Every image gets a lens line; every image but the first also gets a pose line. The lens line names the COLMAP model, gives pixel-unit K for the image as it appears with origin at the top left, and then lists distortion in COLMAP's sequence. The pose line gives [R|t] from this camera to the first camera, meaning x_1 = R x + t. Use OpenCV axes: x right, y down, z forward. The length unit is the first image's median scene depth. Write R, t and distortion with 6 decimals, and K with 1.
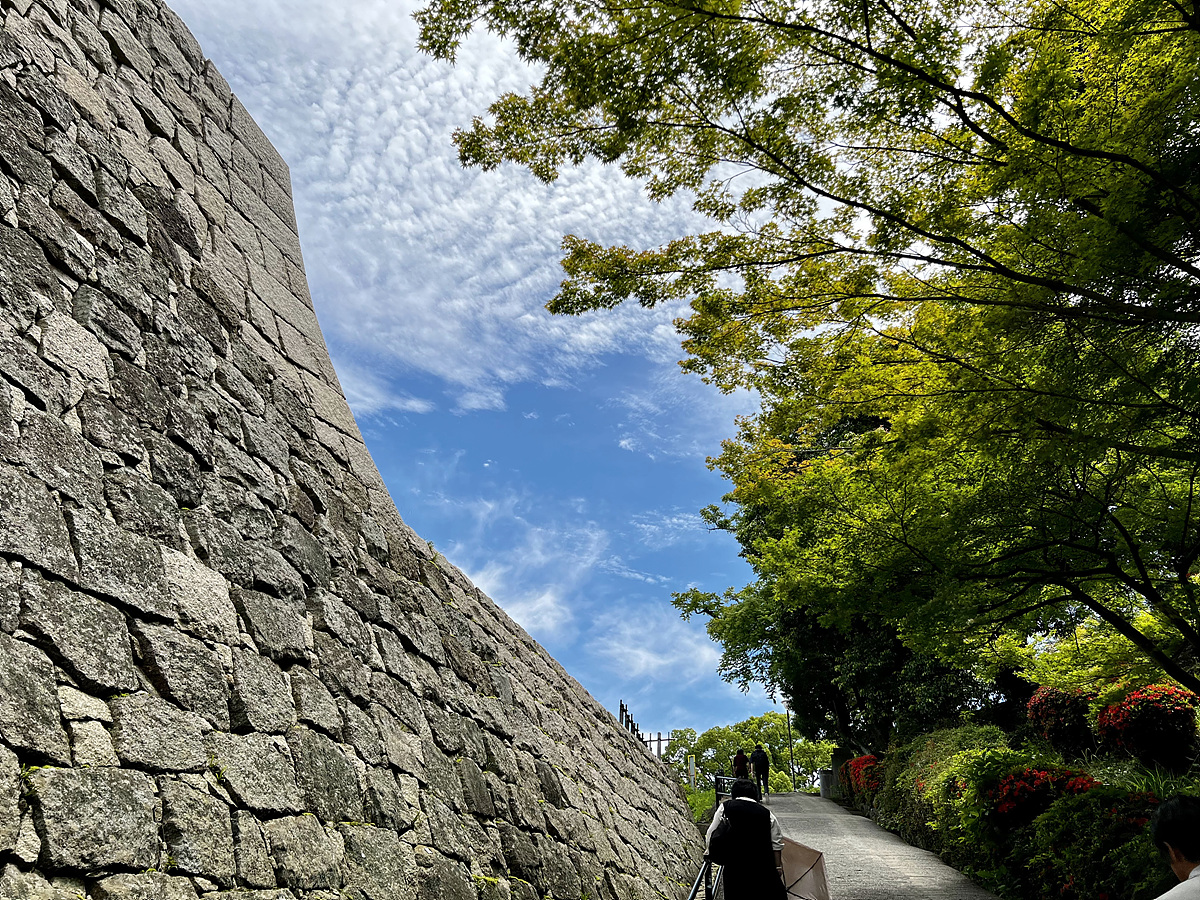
lens RADIAL K [[897.8, 0, 598.1], [0, 897.8, 462.4], [0, 0, 1]] dist [0.044197, -0.075162]
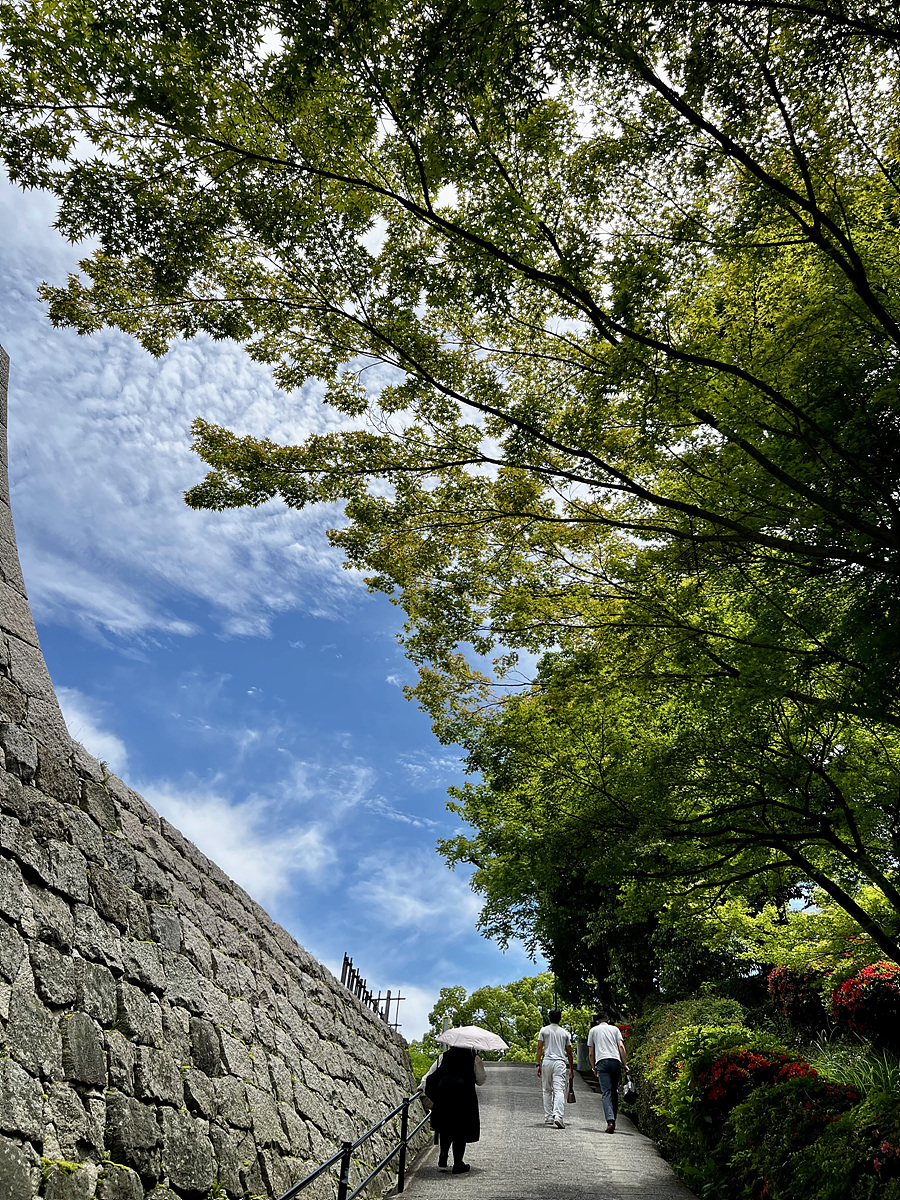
lens RADIAL K [[908.5, 0, 450.0], [0, 908.5, 600.0], [0, 0, 1]] dist [0.054683, -0.063736]
pose [[0.994920, 0.074106, 0.068142, 0.104425], [-0.066151, 0.991461, -0.112383, 0.009000], [-0.075888, 0.107304, 0.991326, 0.050196]]
